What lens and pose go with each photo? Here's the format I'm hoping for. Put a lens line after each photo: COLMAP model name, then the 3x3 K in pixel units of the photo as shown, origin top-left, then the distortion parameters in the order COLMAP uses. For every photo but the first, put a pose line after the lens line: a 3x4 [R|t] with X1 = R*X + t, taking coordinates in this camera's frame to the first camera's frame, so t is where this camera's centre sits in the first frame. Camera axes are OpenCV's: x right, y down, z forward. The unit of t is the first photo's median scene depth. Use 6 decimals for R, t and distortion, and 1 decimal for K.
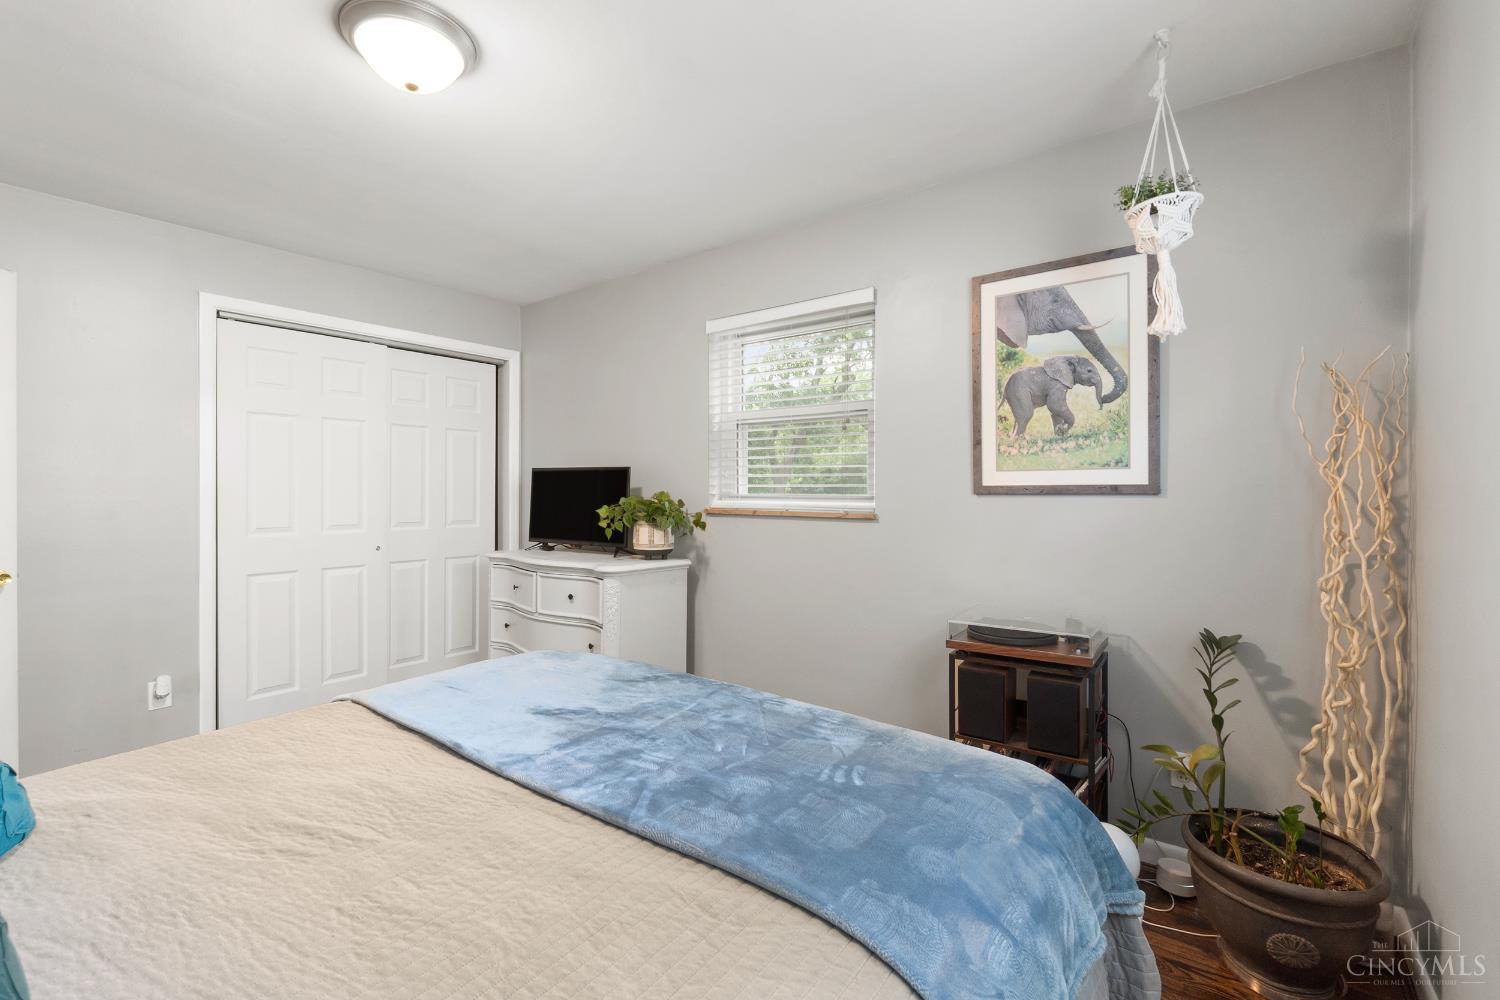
lens RADIAL K [[652.8, 0, 748.0], [0, 652.8, 499.6], [0, 0, 1]] dist [-0.002331, -0.000096]
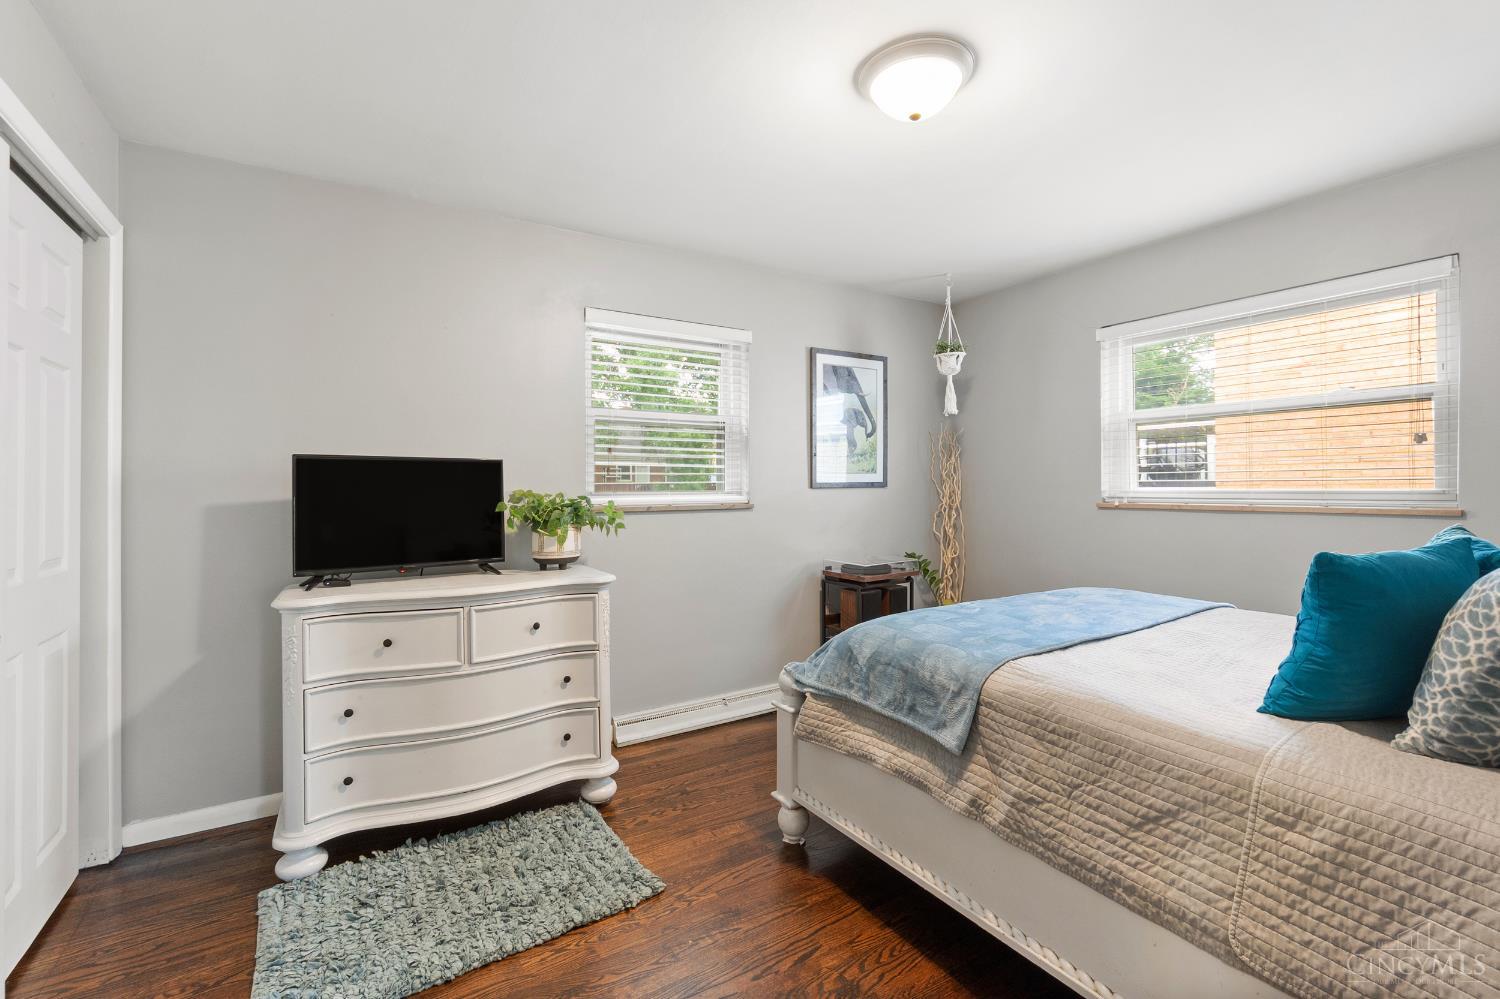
lens RADIAL K [[652.8, 0, 751.3], [0, 652.8, 485.4], [0, 0, 1]] dist [-0.002331, -0.000096]
pose [[0.356479, -0.009727, 0.934253, -1.236221], [0.019139, 0.999812, 0.003107, -0.024946], [-0.934107, 0.016773, 0.356598, 0.639128]]
